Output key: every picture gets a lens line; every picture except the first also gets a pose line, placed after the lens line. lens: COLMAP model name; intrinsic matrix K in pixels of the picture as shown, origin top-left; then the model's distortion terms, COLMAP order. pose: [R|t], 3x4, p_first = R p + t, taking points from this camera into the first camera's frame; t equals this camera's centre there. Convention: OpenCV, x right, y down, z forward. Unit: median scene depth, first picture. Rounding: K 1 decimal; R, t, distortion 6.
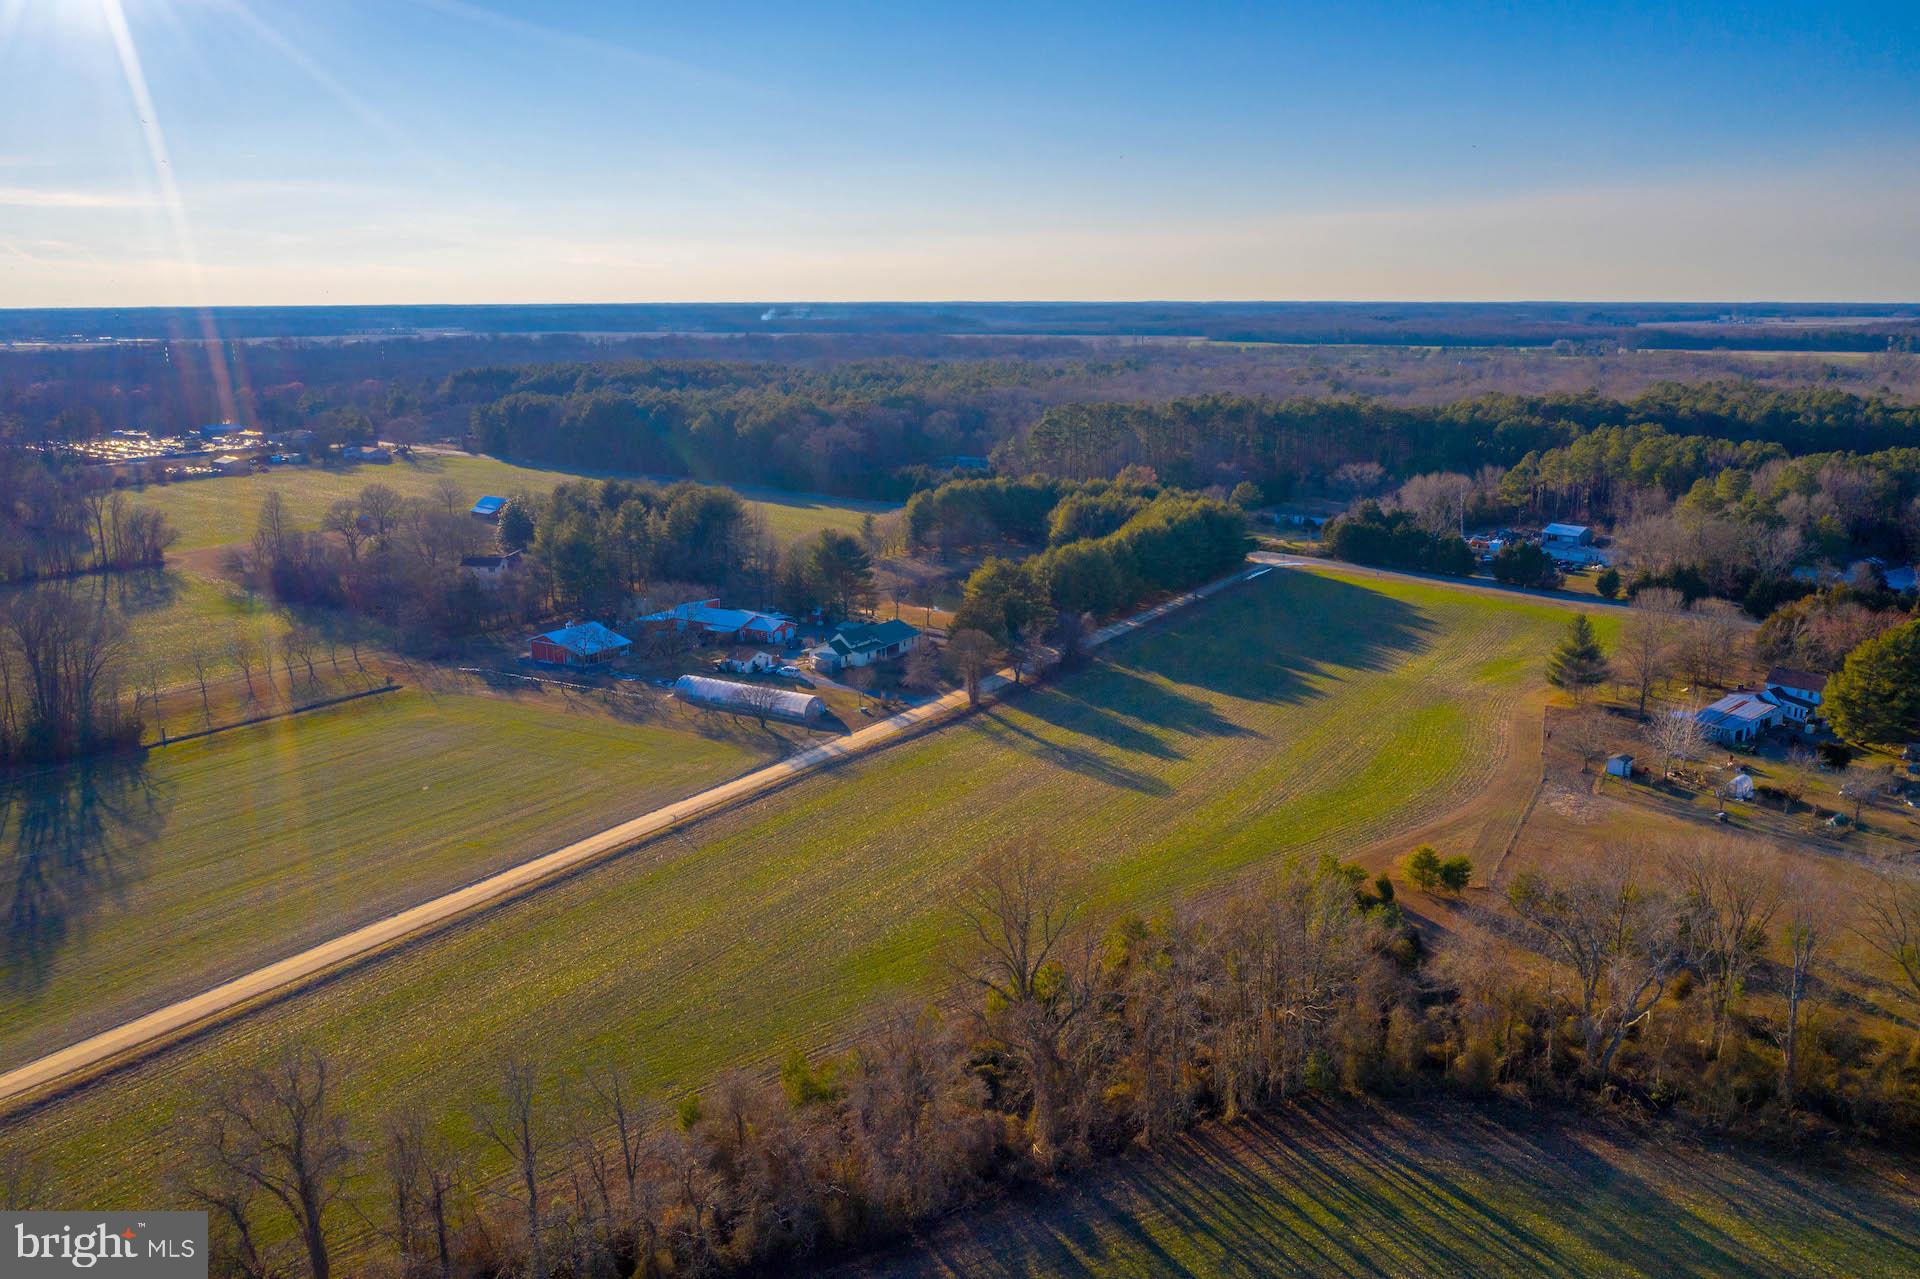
lens RADIAL K [[1496.6, 0, 967.9], [0, 1496.6, 634.6], [0, 0, 1]] dist [-0.033722, 0.006750]
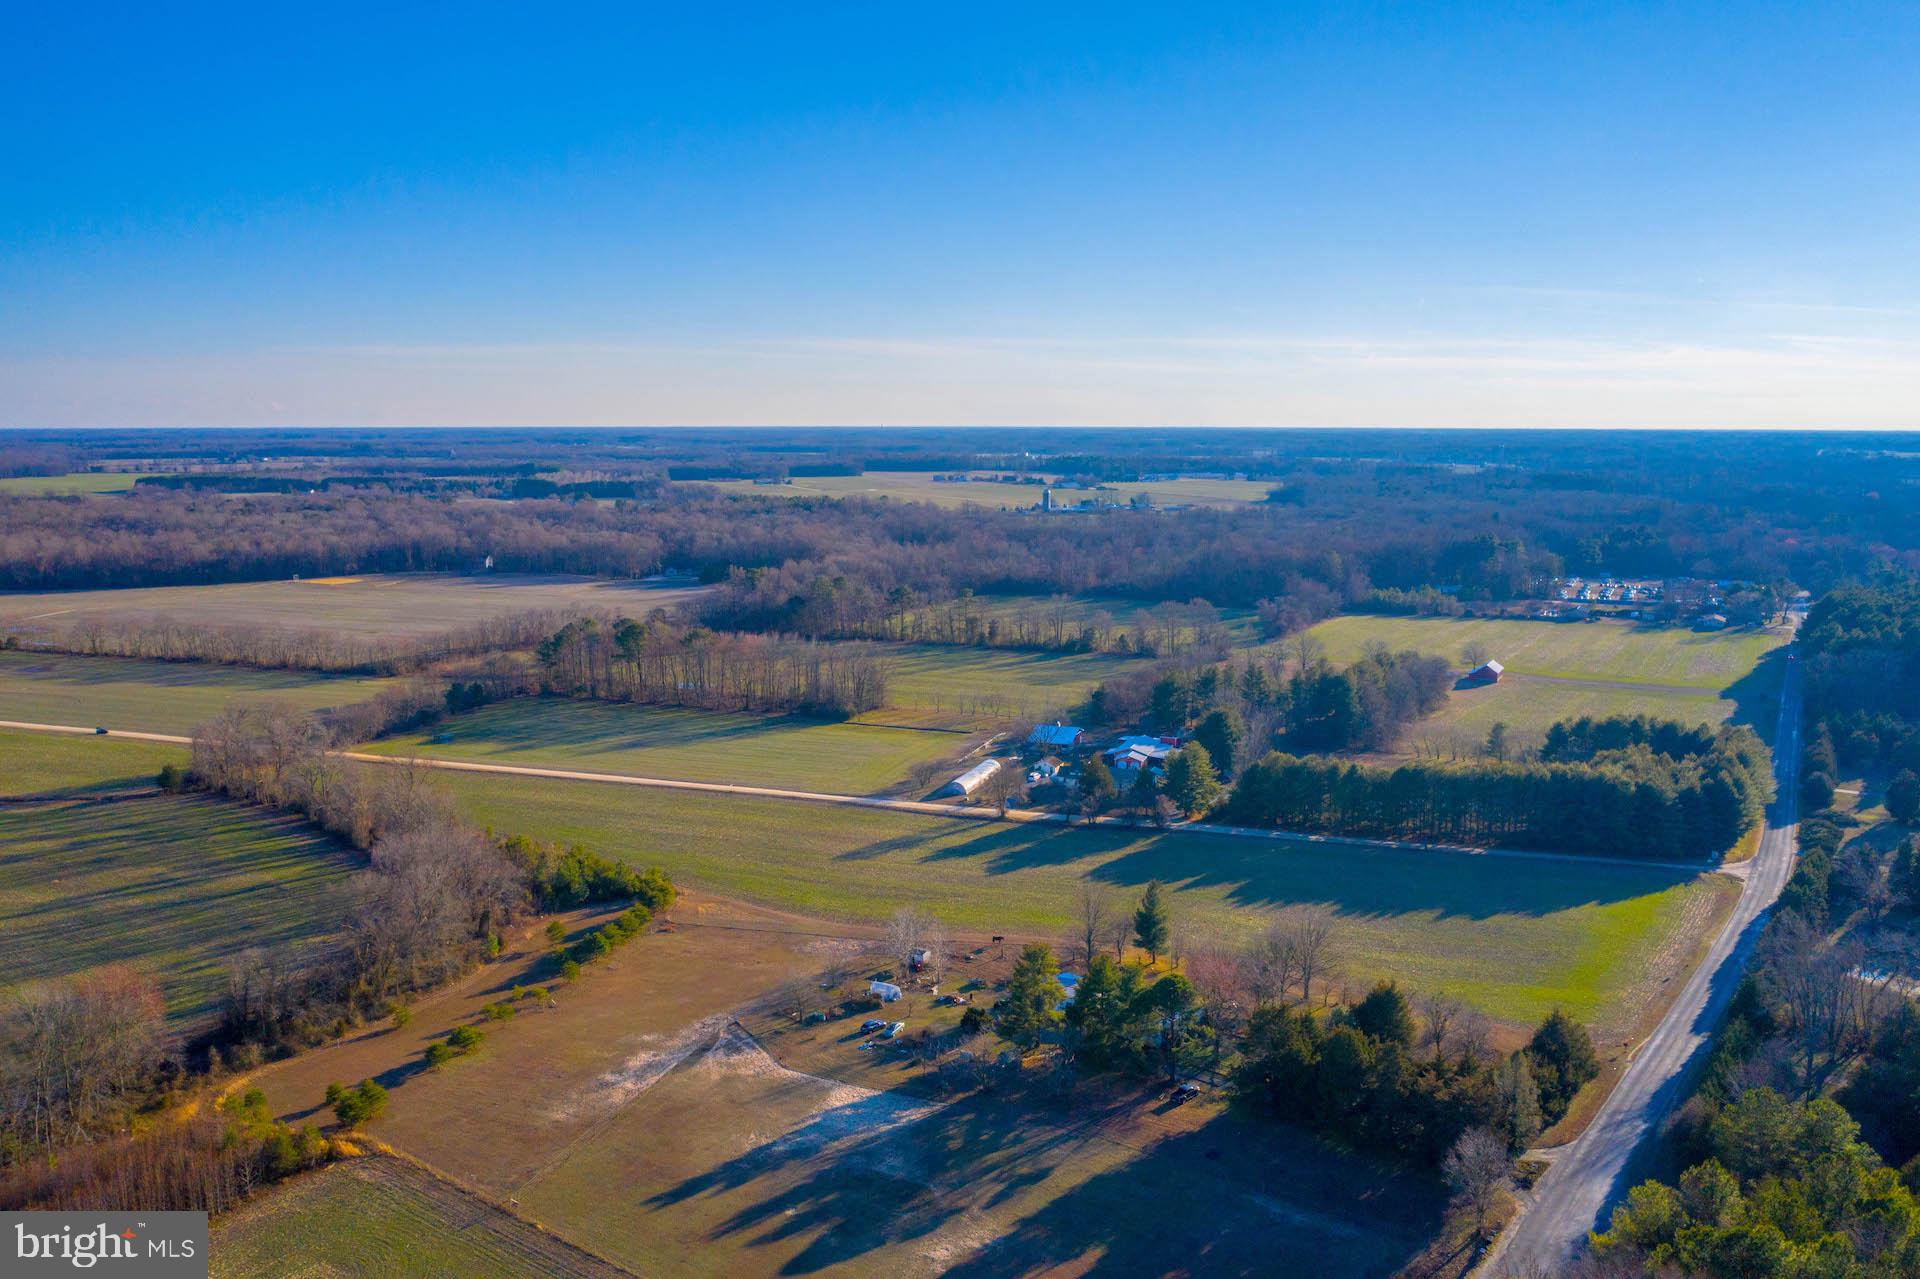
lens RADIAL K [[1496.6, 0, 967.9], [0, 1496.6, 634.6], [0, 0, 1]] dist [-0.033722, 0.006750]
pose [[0.234393, 0.139651, -0.962059, 0.878064], [-0.214144, 0.972737, 0.089027, -0.158177], [0.948263, 0.185152, 0.257908, 0.372859]]
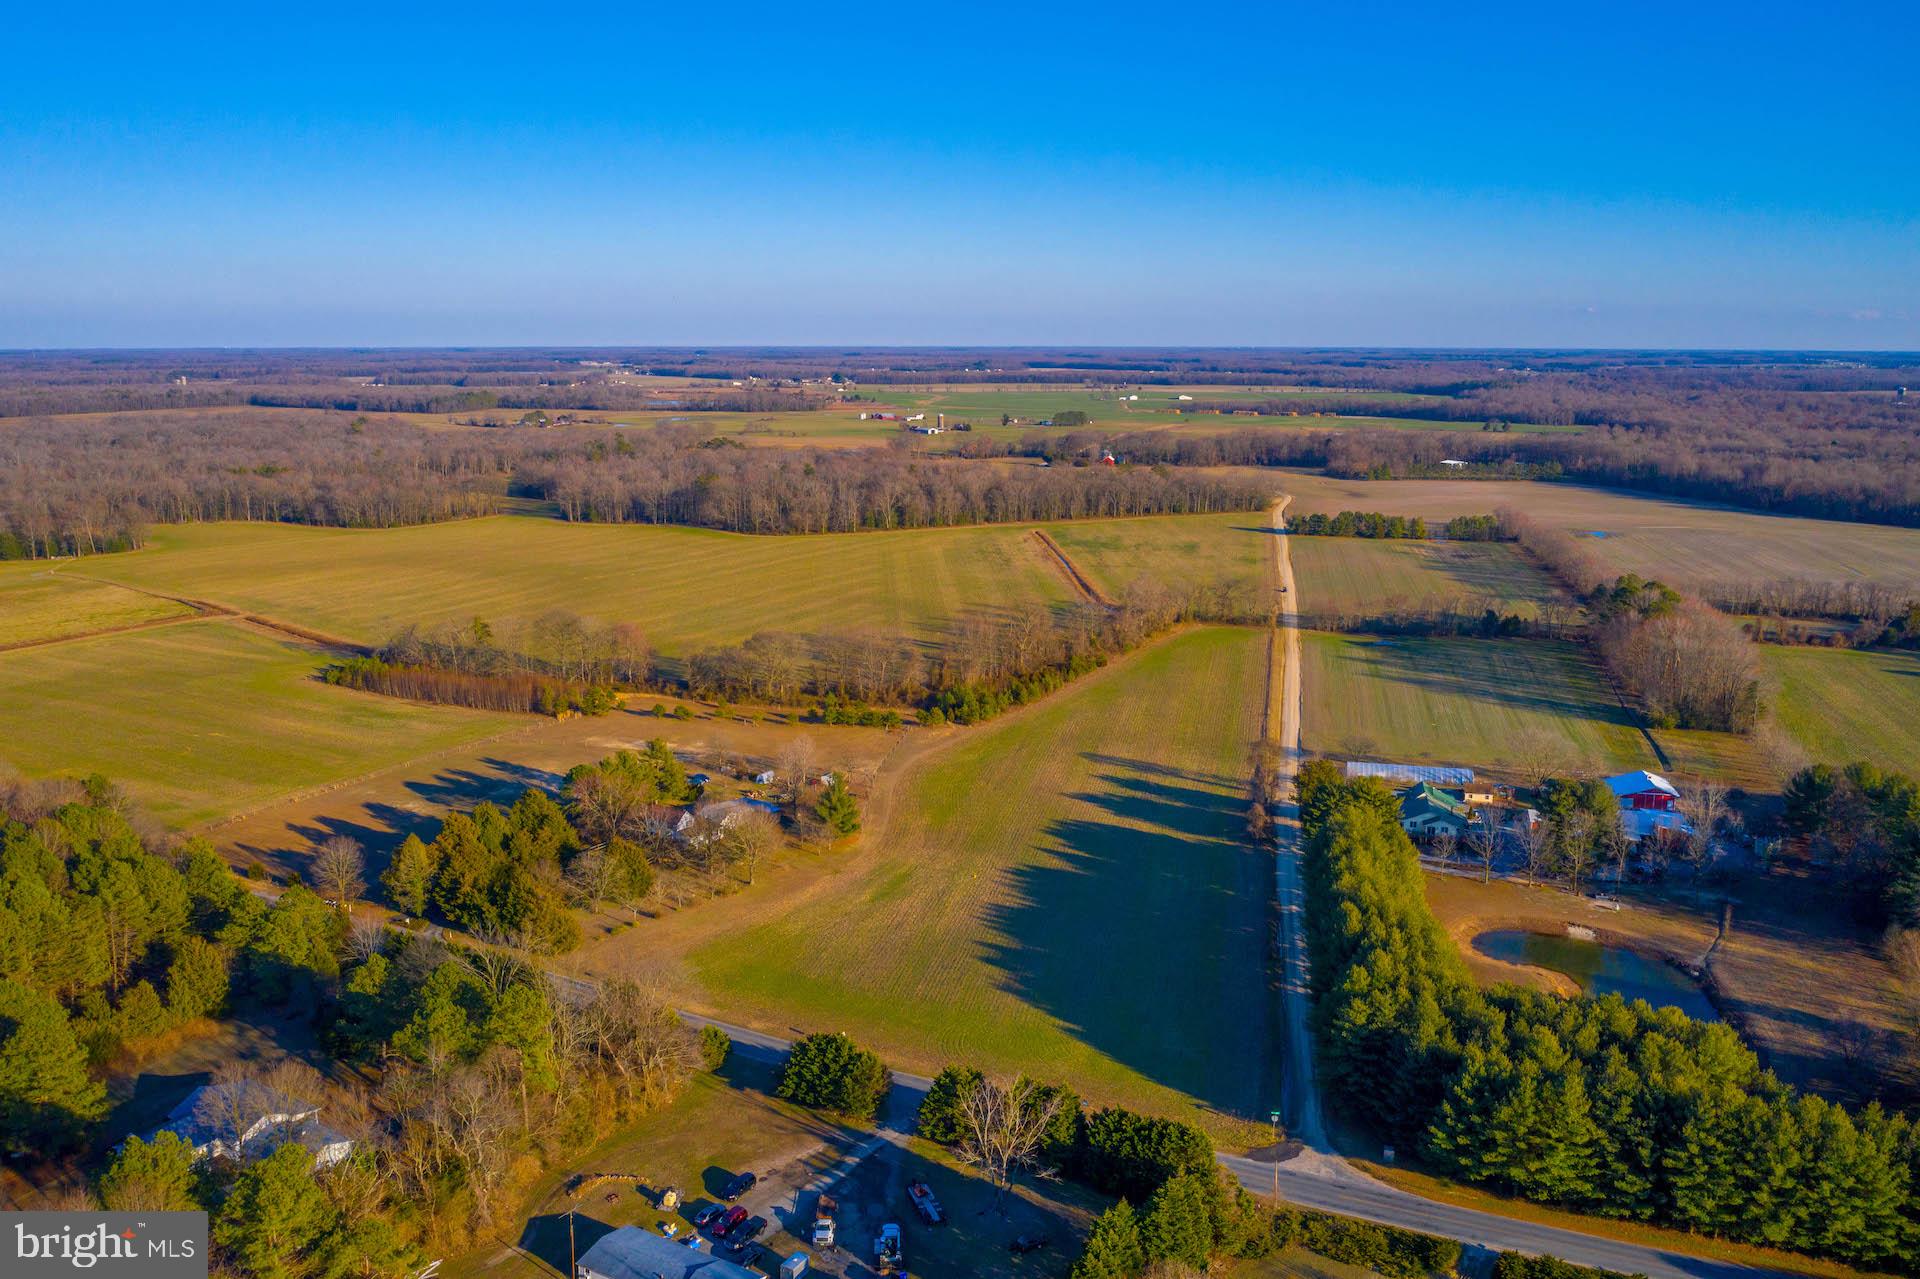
lens RADIAL K [[1496.6, 0, 967.9], [0, 1496.6, 634.6], [0, 0, 1]] dist [-0.033722, 0.006750]
pose [[-0.936756, 0.070932, -0.342719, 0.469225], [-0.072709, 0.918438, 0.388826, -0.390389], [0.342347, 0.389154, -0.855195, 1.322091]]
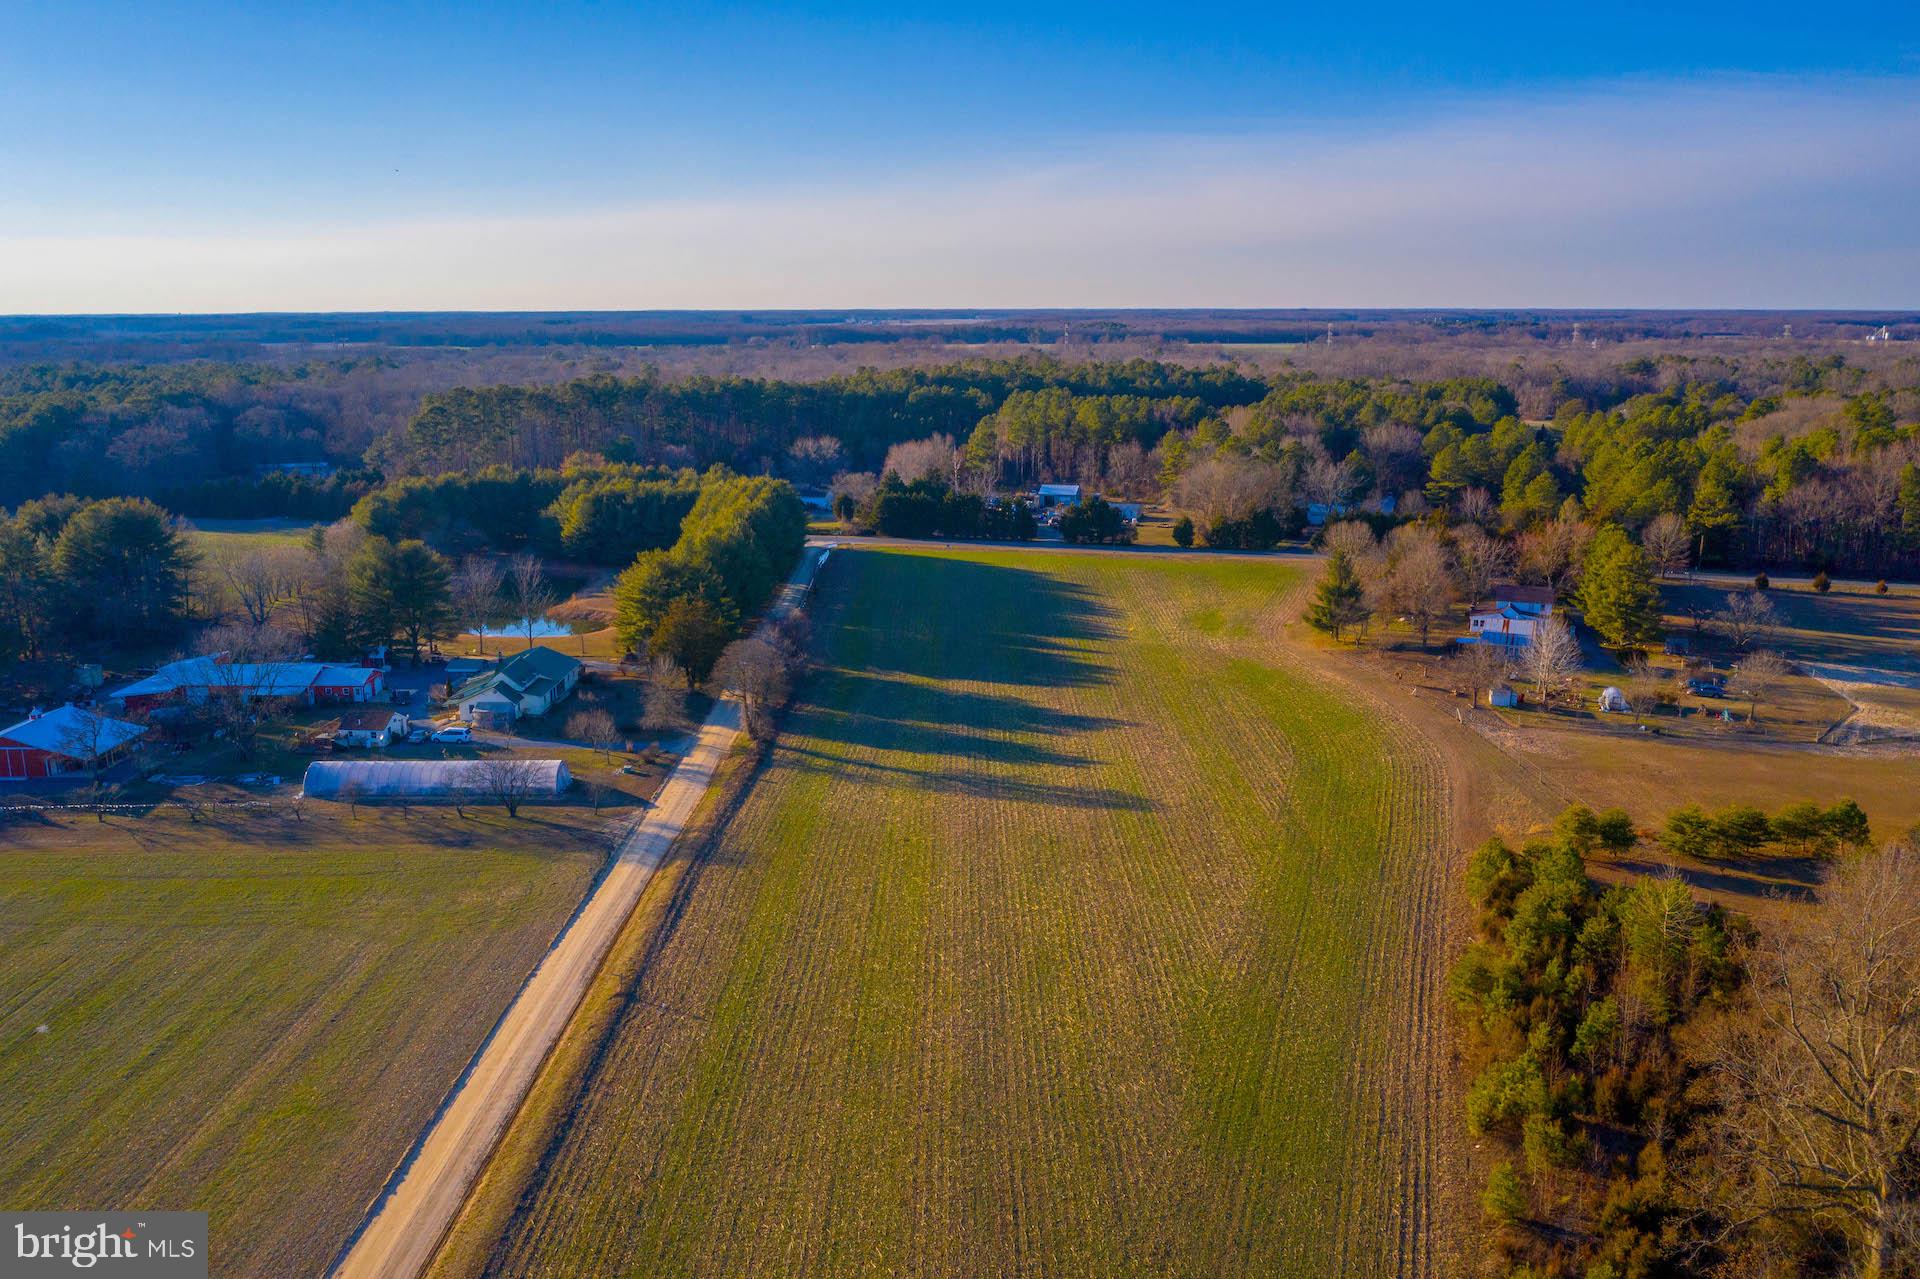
lens RADIAL K [[1496.6, 0, 967.9], [0, 1496.6, 634.6], [0, 0, 1]] dist [-0.033722, 0.006750]
pose [[0.849398, -0.111982, 0.515736, -0.186620], [0.115220, 0.993004, 0.025849, -0.008166], [-0.515023, 0.037467, 0.856357, 0.197959]]
